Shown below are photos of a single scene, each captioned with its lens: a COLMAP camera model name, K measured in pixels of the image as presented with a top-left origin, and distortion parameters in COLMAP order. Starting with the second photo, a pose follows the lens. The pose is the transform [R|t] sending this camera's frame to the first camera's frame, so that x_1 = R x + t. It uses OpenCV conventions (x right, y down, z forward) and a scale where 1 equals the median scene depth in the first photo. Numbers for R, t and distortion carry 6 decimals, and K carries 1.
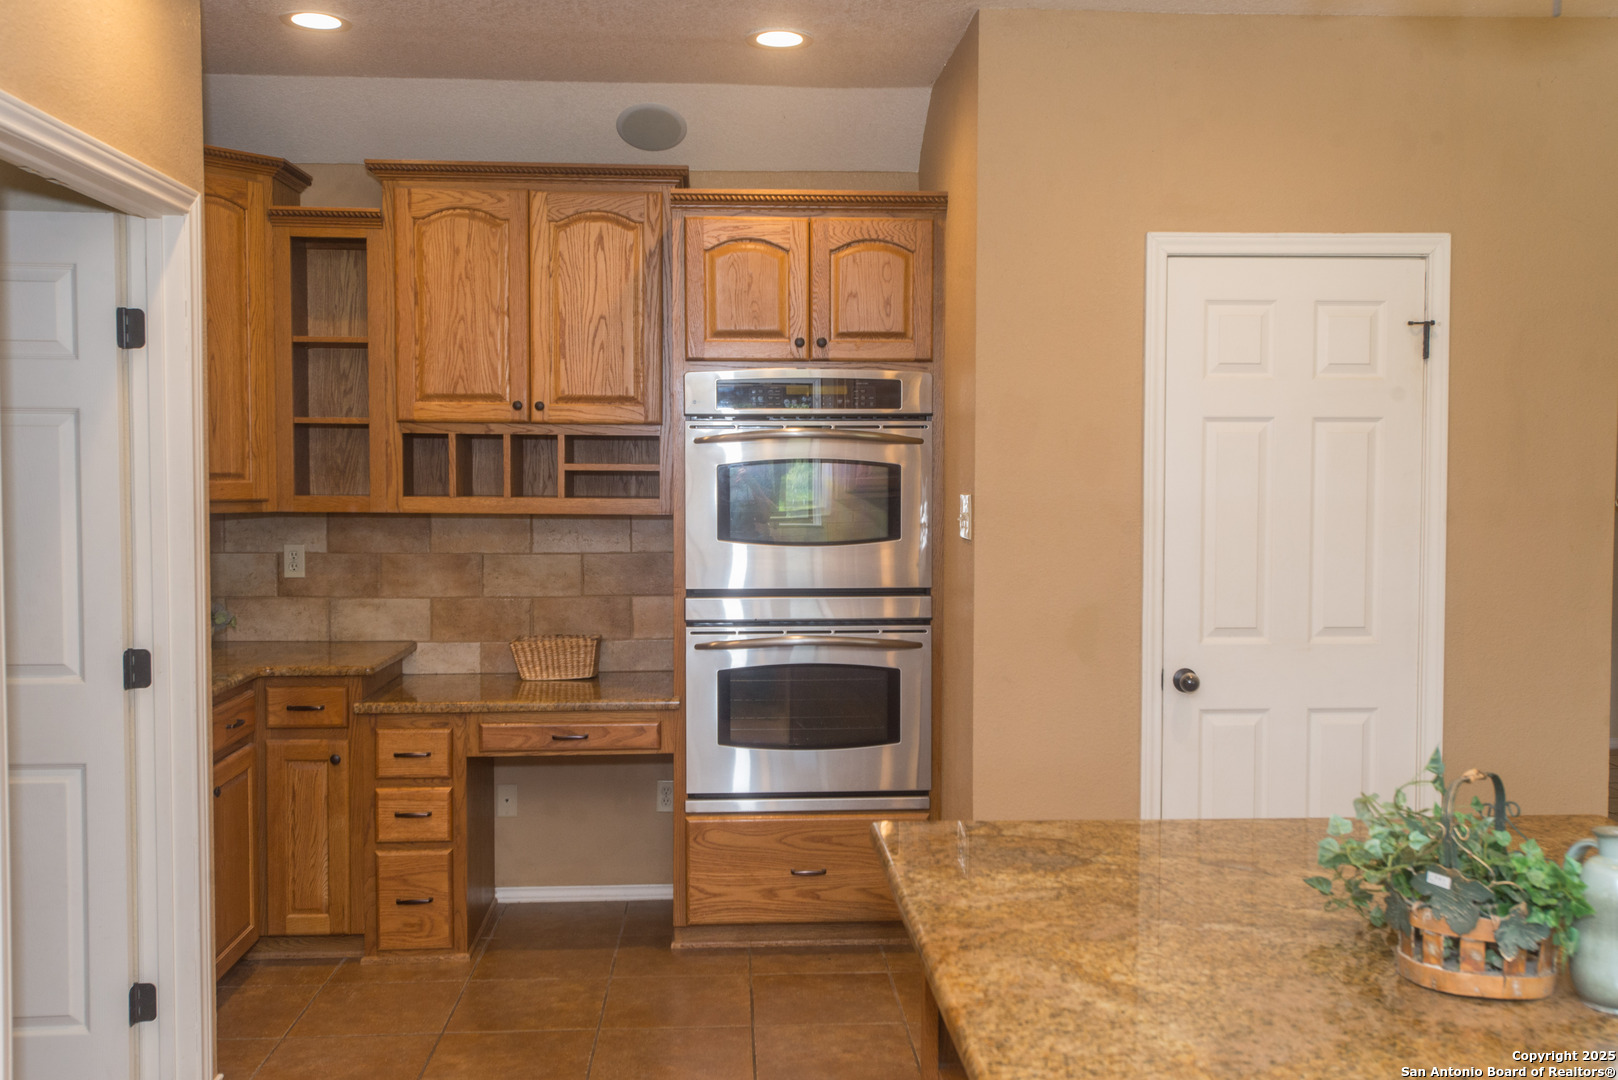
lens RADIAL K [[1517.0, 0, 811.1], [0, 1517.0, 547.4], [0, 0, 1]] dist [0.060797, -0.106514]
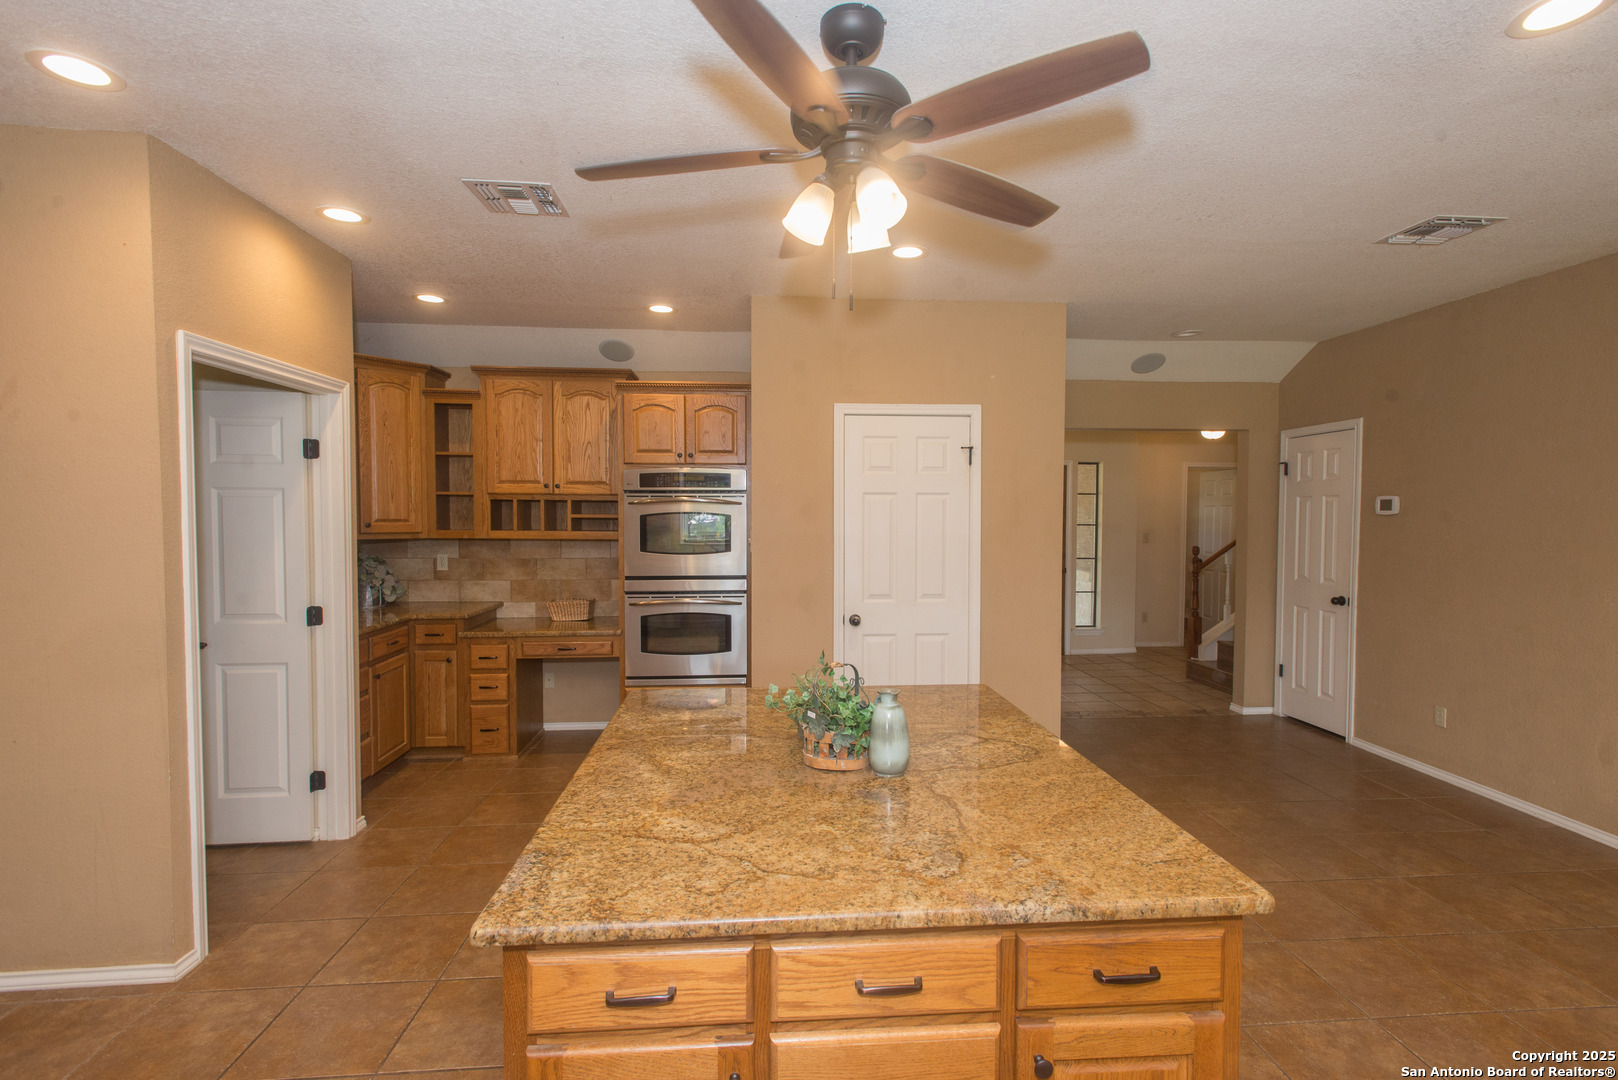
lens RADIAL K [[756.4, 0, 813.4], [0, 756.4, 544.7], [0, 0, 1]] dist [0.017979, -0.000051]
pose [[0.999844, -0.000076, 0.017683, 0.152196], [0.000293, 0.999925, -0.012262, -0.002029], [-0.017681, 0.012265, 0.999768, -0.021009]]
